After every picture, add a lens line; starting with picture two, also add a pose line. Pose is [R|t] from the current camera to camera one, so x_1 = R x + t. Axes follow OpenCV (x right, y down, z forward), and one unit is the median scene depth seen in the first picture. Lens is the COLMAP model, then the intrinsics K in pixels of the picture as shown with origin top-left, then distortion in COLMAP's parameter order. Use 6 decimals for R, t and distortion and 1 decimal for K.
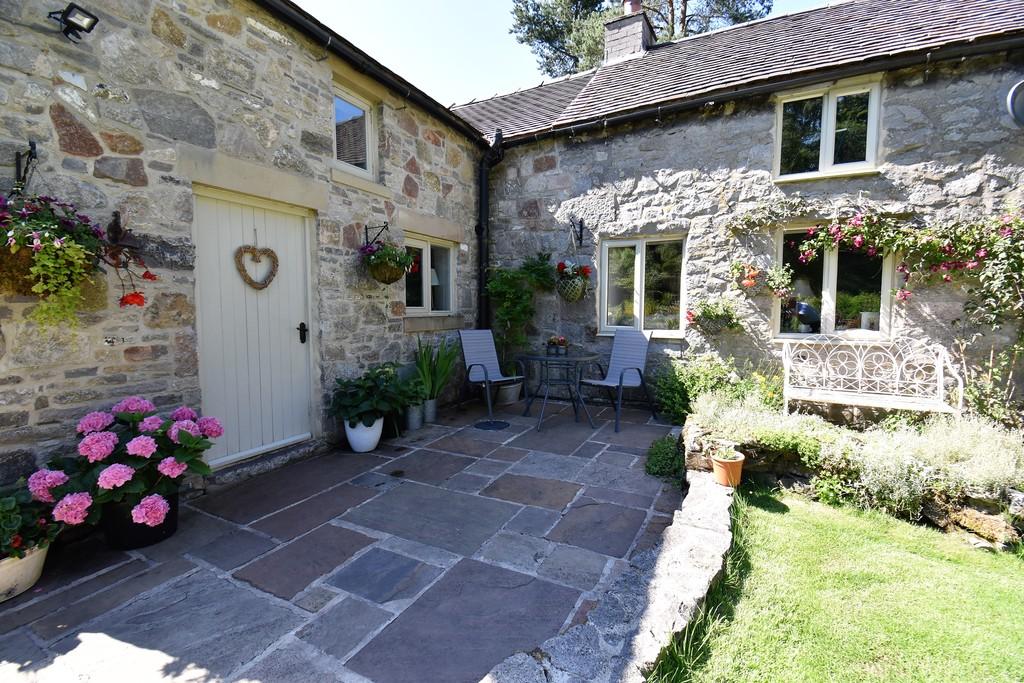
lens RADIAL K [[450.1, 0, 512.0], [0, 450.1, 341.5], [0, 0, 1]] dist [0.001772, -0.015225]
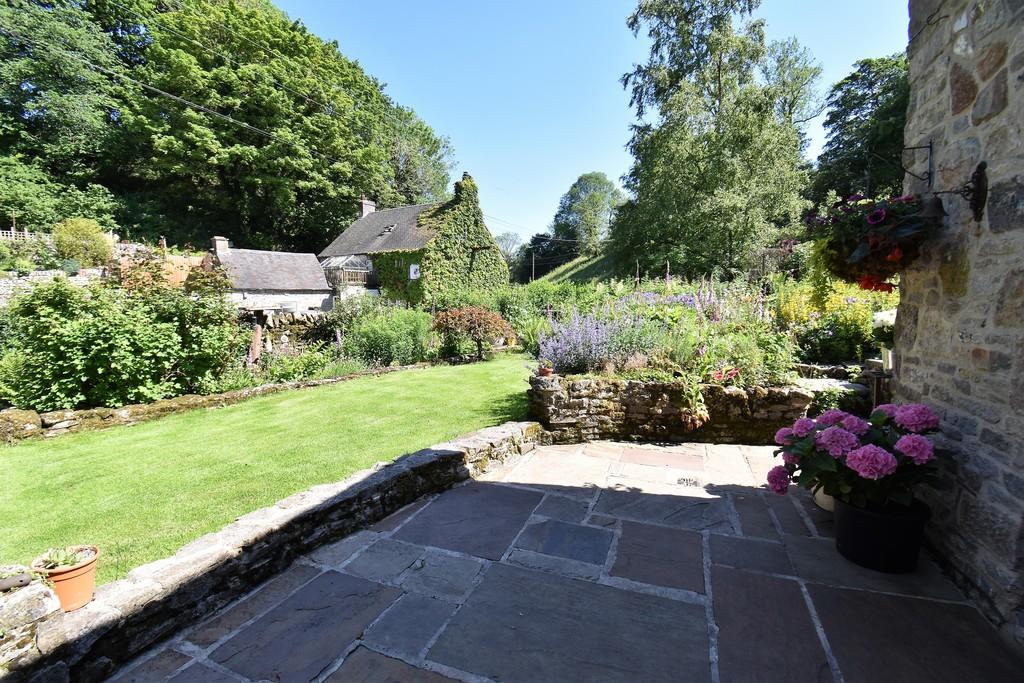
lens RADIAL K [[450.1, 0, 512.0], [0, 450.1, 341.5], [0, 0, 1]] dist [0.001772, -0.015225]
pose [[-0.993472, 0.015735, -0.112985, -0.017093], [-0.003765, 0.985378, 0.170340, -0.068268], [0.114013, 0.169653, -0.978887, 0.940656]]
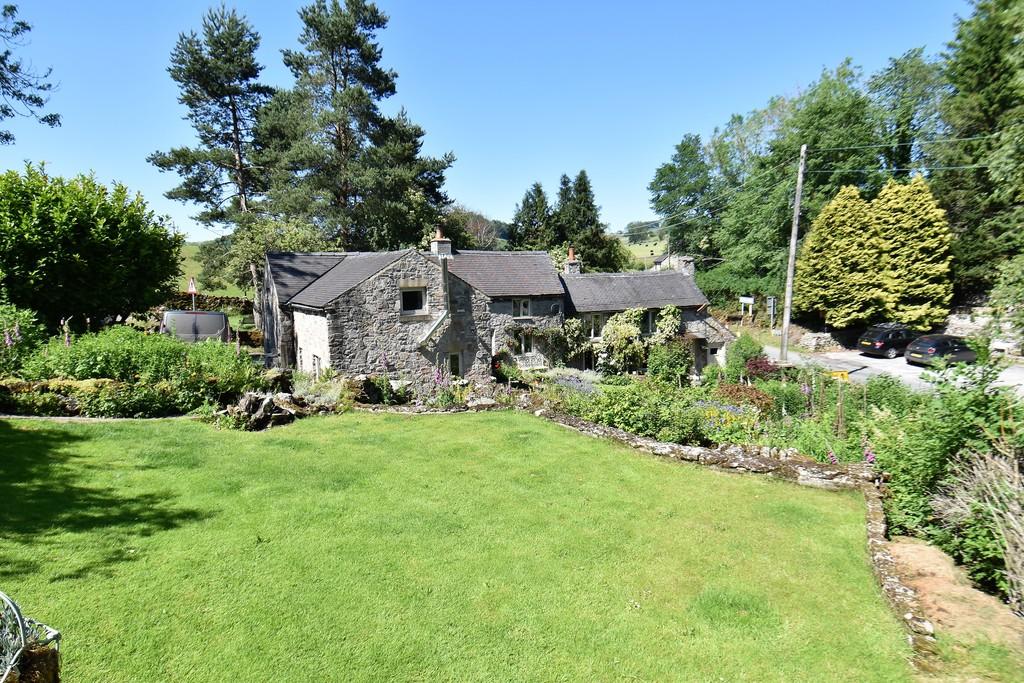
lens RADIAL K [[622.0, 0, 512.0], [0, 622.0, 341.5], [0, 0, 1]] dist [0.002114, 0.000158]
pose [[0.544401, -0.109294, 0.831674, -4.025706], [0.083145, 0.993624, 0.076151, -0.562106], [-0.834694, 0.027693, 0.550017, -2.046297]]
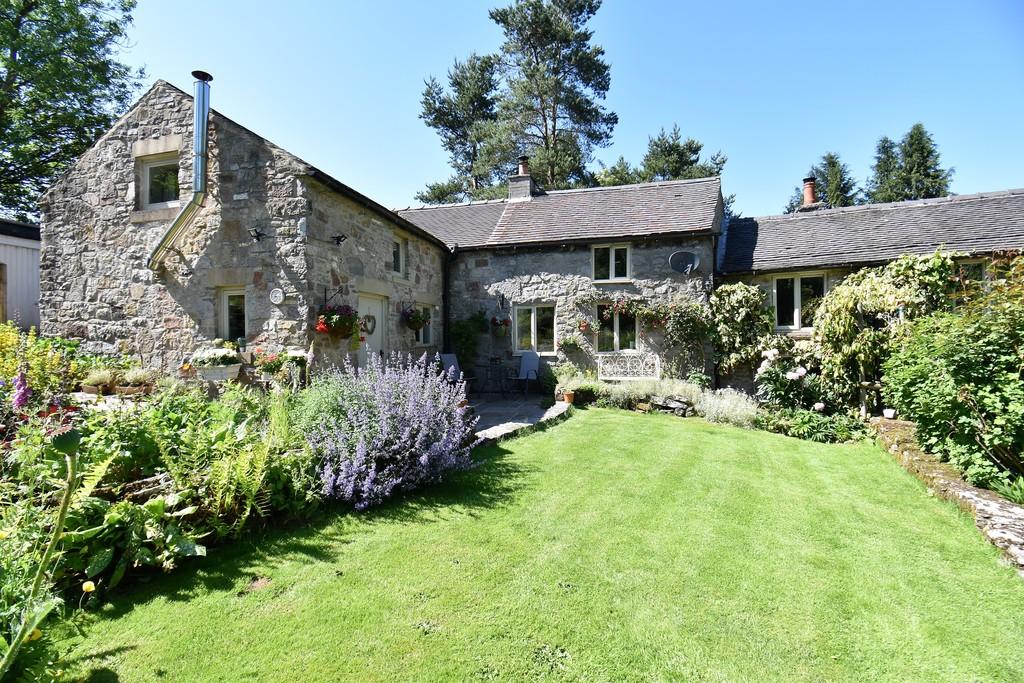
lens RADIAL K [[450.1, 0, 512.0], [0, 450.1, 341.5], [0, 0, 1]] dist [0.001772, -0.015225]
pose [[0.969848, -0.012104, 0.243409, -0.324387], [0.030050, 0.997084, -0.070153, 0.070616], [-0.241850, 0.075352, 0.967384, -0.981056]]
